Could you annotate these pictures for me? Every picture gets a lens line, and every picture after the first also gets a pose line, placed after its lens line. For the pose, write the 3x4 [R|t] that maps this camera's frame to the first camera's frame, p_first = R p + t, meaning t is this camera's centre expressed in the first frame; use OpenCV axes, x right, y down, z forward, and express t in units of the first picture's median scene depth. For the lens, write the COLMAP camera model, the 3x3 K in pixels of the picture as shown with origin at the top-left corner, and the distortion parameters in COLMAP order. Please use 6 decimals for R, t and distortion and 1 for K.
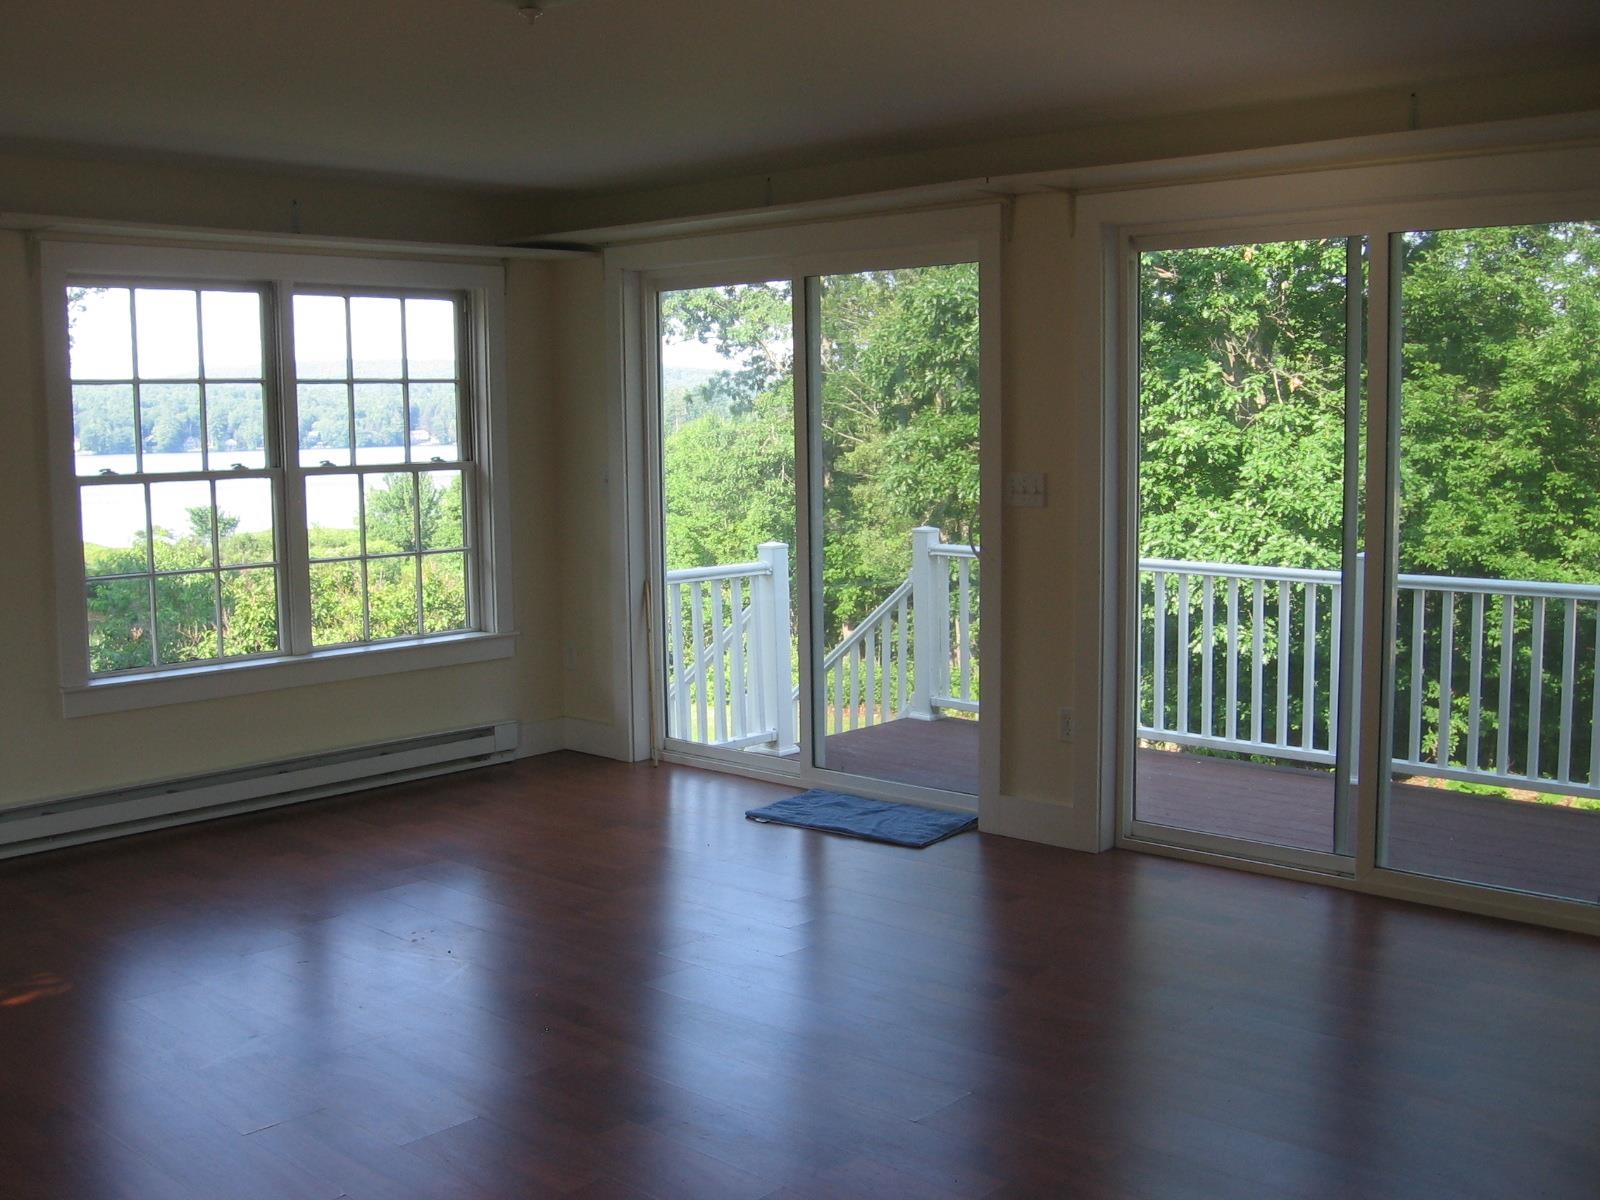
lens RADIAL K [[1672.2, 0, 781.9], [0, 1672.2, 607.3], [0, 0, 1]] dist [-0.136892, 0.054617]
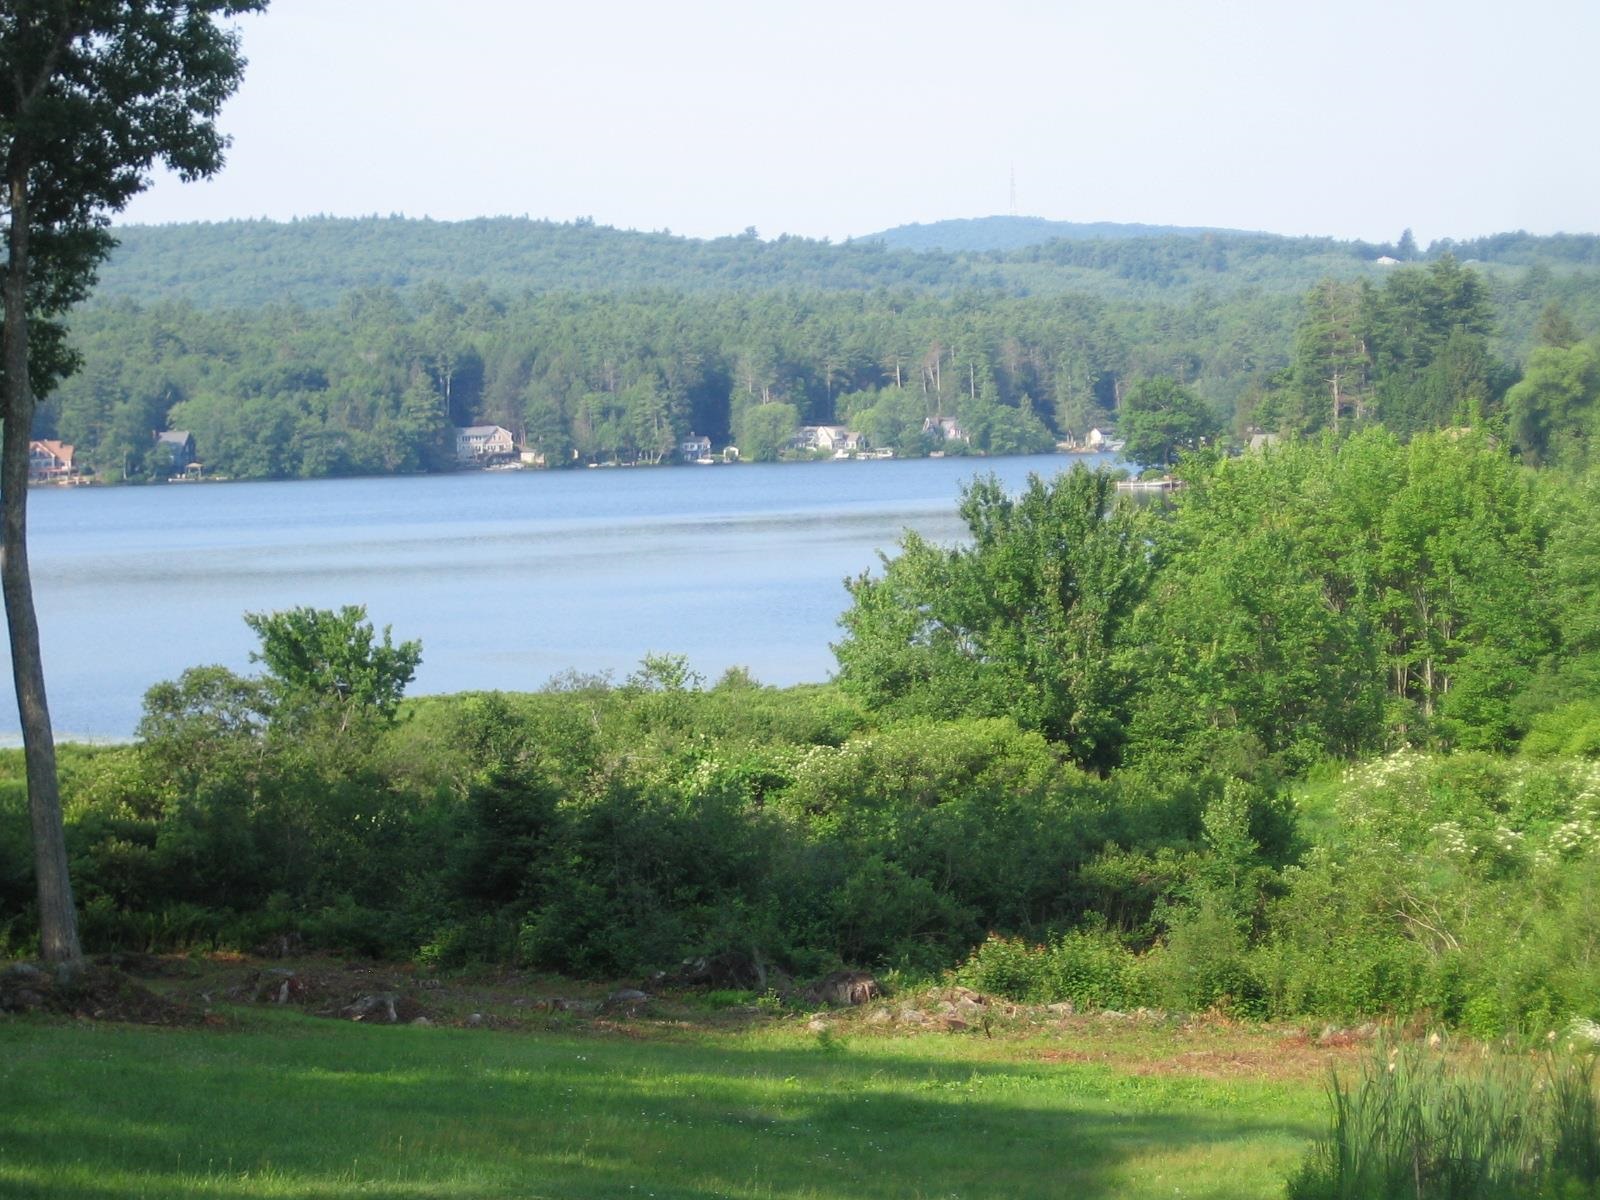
lens RADIAL K [[5059.4, 0, 800.0], [0, 5059.4, 600.0], [0, 0, 1]] dist [-0.127908, -1.761657]
pose [[0.990492, -0.007837, -0.137348, -0.281548], [-0.002059, 0.997420, -0.071763, 0.006042], [0.137556, 0.071364, 0.987920, 0.203492]]
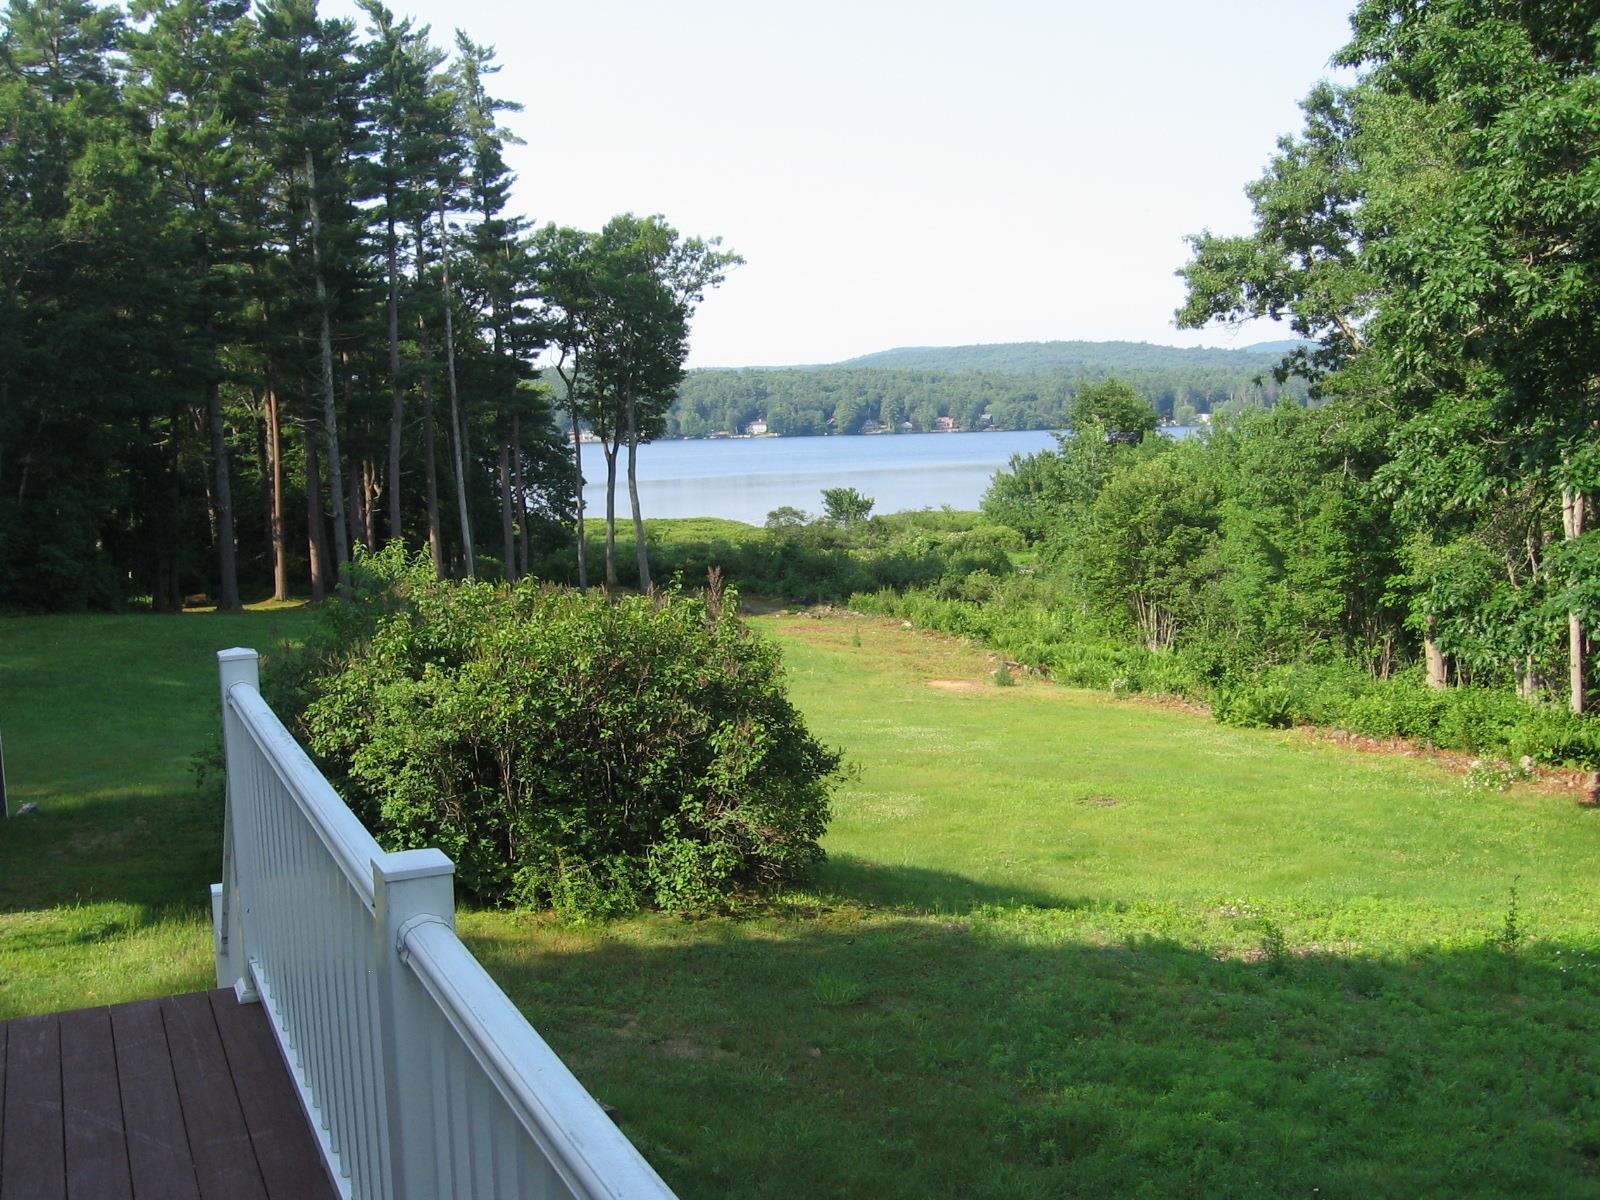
lens RADIAL K [[1672.2, 0, 781.9], [0, 1672.2, 607.3], [0, 0, 1]] dist [-0.136892, 0.054617]
pose [[0.921074, 0.032359, -0.388041, 0.045487], [-0.028321, 0.999469, 0.016120, -0.007336], [0.388357, -0.003858, 0.921501, 0.056302]]
